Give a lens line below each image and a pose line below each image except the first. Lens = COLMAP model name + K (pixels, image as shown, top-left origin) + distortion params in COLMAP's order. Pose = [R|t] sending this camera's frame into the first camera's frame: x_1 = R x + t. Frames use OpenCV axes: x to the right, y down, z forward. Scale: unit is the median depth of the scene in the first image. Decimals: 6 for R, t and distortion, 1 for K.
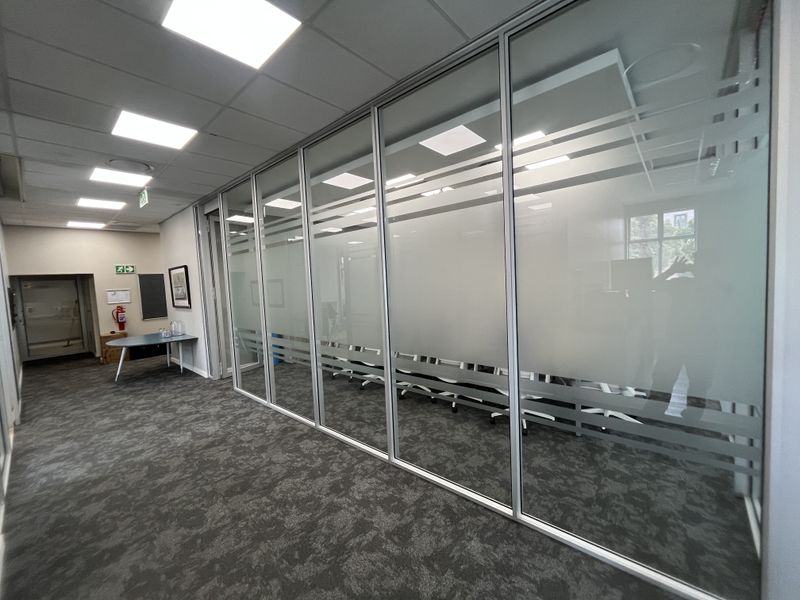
lens RADIAL K [[324.3, 0, 394.6], [0, 324.3, 297.8], [0, 0, 1]] dist [0.001534, -0.000177]
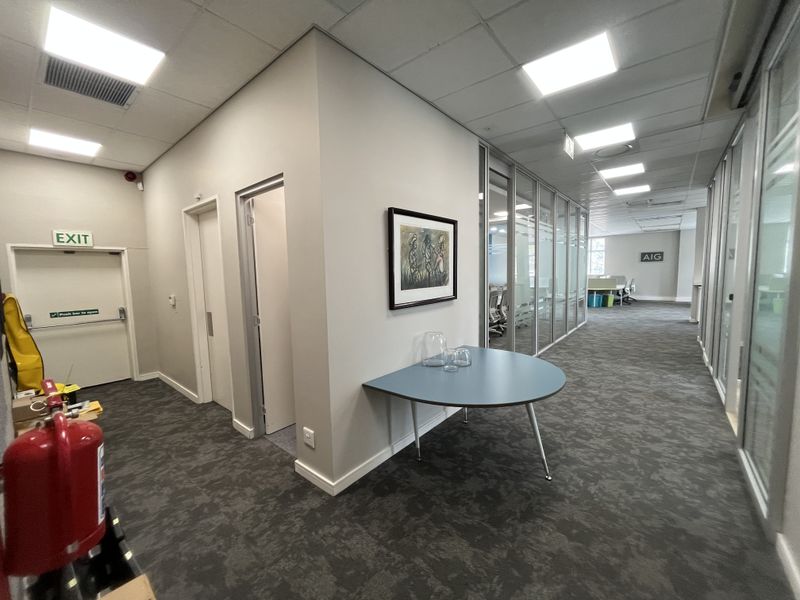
lens RADIAL K [[324.3, 0, 398.4], [0, 324.3, 302.0], [0, 0, 1]] dist [0.001534, -0.000177]
pose [[-0.038649, -0.039654, 0.998466, -1.673958], [0.091433, 0.994880, 0.043051, 0.004693], [-0.995061, 0.092956, -0.034826, 1.581175]]
